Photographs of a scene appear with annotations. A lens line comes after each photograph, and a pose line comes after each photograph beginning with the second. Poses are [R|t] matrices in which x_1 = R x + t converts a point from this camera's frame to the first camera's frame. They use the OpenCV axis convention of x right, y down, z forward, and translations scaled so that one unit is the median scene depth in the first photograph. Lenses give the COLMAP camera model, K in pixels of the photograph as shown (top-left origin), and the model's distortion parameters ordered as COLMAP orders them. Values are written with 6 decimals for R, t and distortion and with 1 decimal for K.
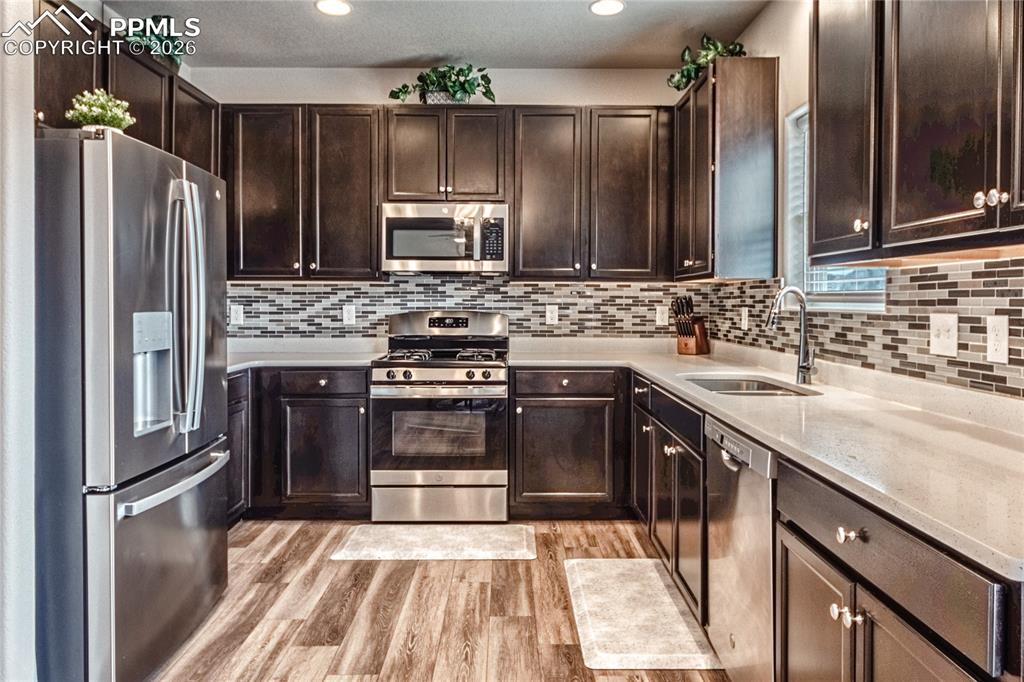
lens RADIAL K [[685.9, 0, 528.2], [0, 685.9, 309.0], [0, 0, 1]] dist [0.020629, -0.000082]
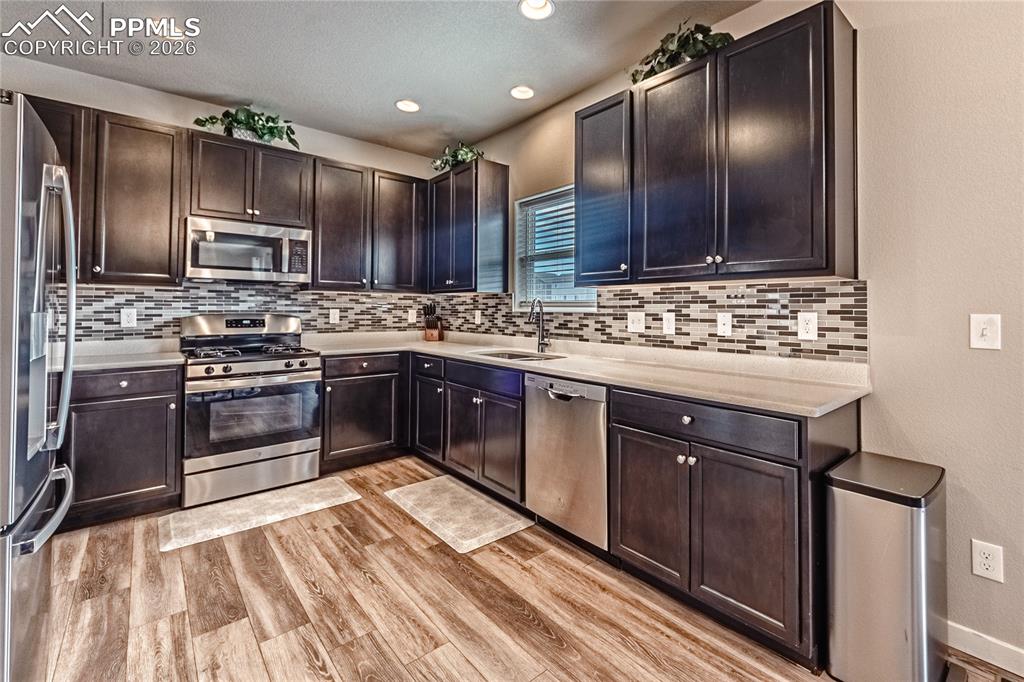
lens RADIAL K [[439.3, 0, 536.6], [0, 439.3, 301.4], [0, 0, 1]] dist [0.004333, -0.001476]
pose [[0.764048, 0.013674, 0.645014, -0.275115], [0.004045, 0.999654, -0.025984, 0.004590], [-0.645146, 0.022462, 0.763729, 0.113523]]
